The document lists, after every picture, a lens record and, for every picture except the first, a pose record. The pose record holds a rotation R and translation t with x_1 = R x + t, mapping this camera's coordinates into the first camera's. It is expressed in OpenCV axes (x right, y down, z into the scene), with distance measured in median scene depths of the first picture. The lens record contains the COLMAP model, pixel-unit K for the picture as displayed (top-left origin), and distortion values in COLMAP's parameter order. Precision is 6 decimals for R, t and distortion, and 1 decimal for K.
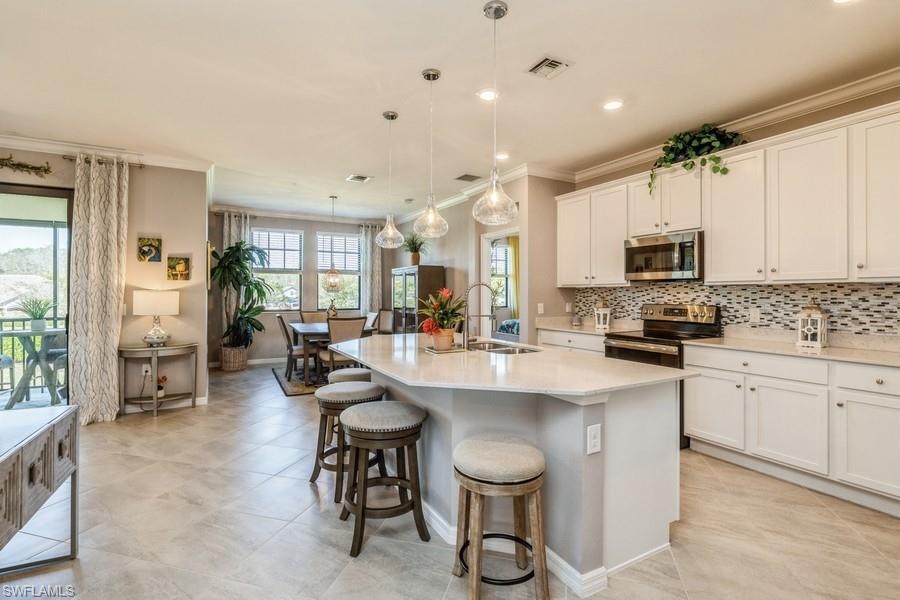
lens RADIAL K [[433.7, 0, 449.6], [0, 433.7, 293.8], [0, 0, 1]] dist [-0.005336, -0.000587]
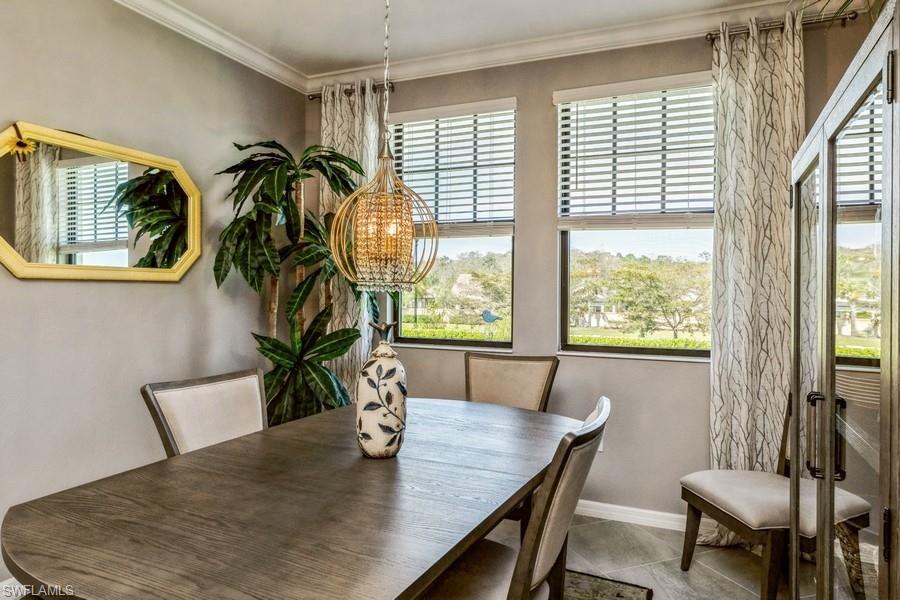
lens RADIAL K [[595.4, 0, 448.1], [0, 595.4, 294.2], [0, 0, 1]] dist [-0.017301, 0.007683]
pose [[0.615005, 0.006459, -0.788497, -0.049585], [-0.007258, 0.999970, 0.002531, -0.002023], [0.788490, 0.004166, 0.615033, 1.368294]]
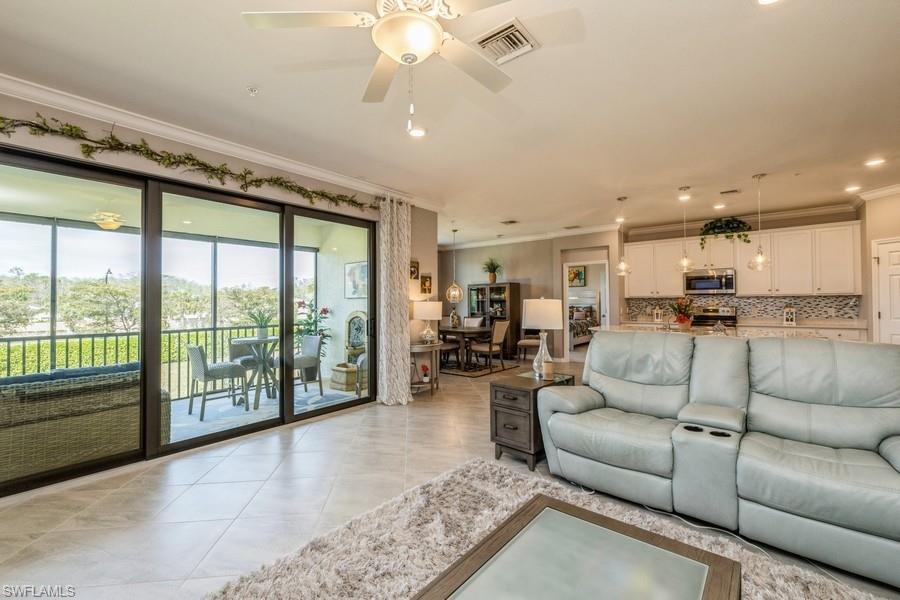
lens RADIAL K [[387.7, 0, 450.8], [0, 387.7, 298.2], [0, 0, 1]] dist [0.002517, -0.001517]
pose [[0.924675, -0.002921, 0.380746, -1.170918], [0.008510, 0.999879, -0.012994, -0.000657], [-0.380662, 0.015256, 0.924588, -0.143818]]
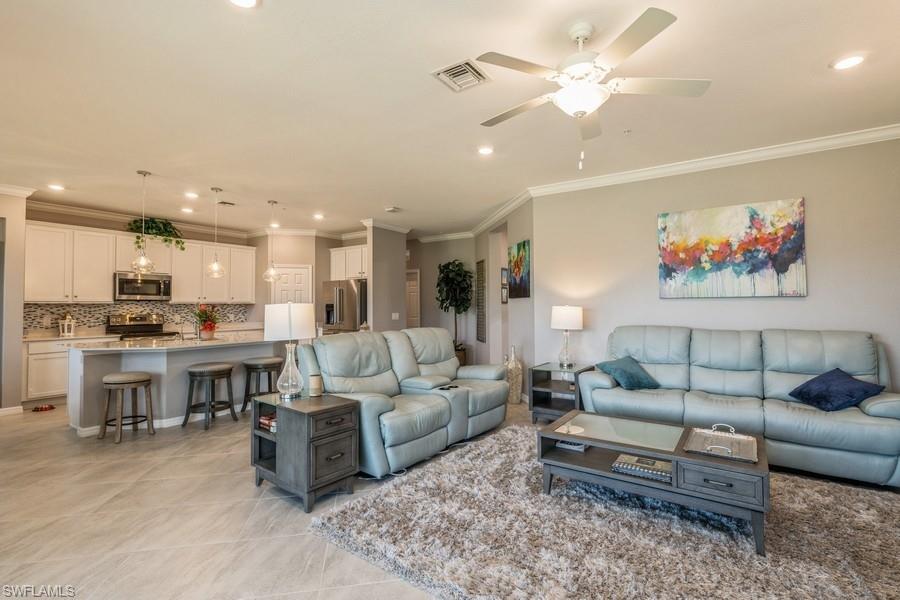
lens RADIAL K [[409.9, 0, 455.5], [0, 409.9, 299.5], [0, 0, 1]] dist [-0.008772, 0.001237]
pose [[-0.463844, 0.017414, 0.885746, -1.443474], [0.007480, 0.999848, -0.015740, 0.000542], [-0.885885, -0.000676, -0.463904, 0.632660]]
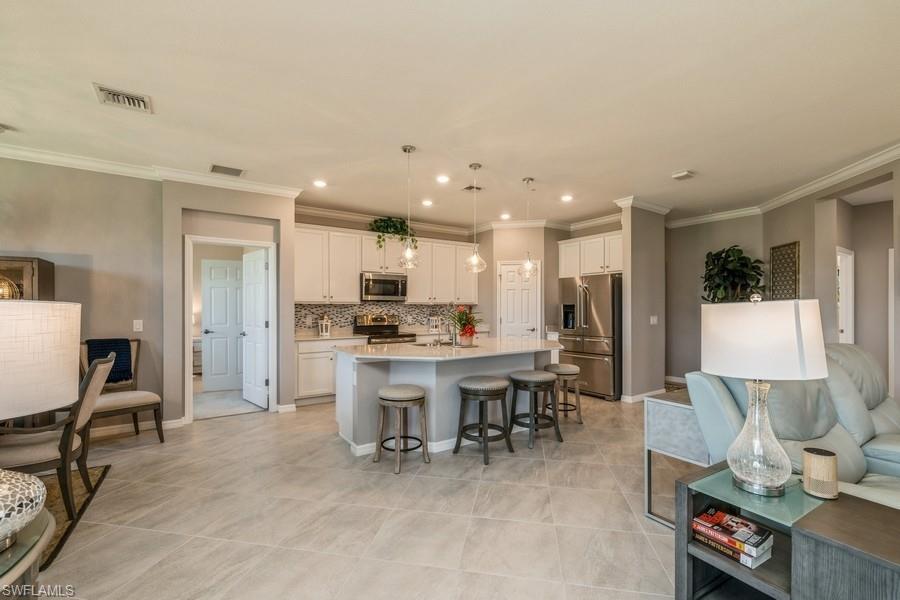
lens RADIAL K [[387.7, 0, 452.5], [0, 387.7, 311.9], [0, 0, 1]] dist [0.002517, -0.001517]
pose [[-0.100182, -0.009537, 0.994923, -0.985988], [0.003565, 0.999944, 0.009944, -0.002176], [-0.994963, 0.004544, -0.100142, 0.854843]]
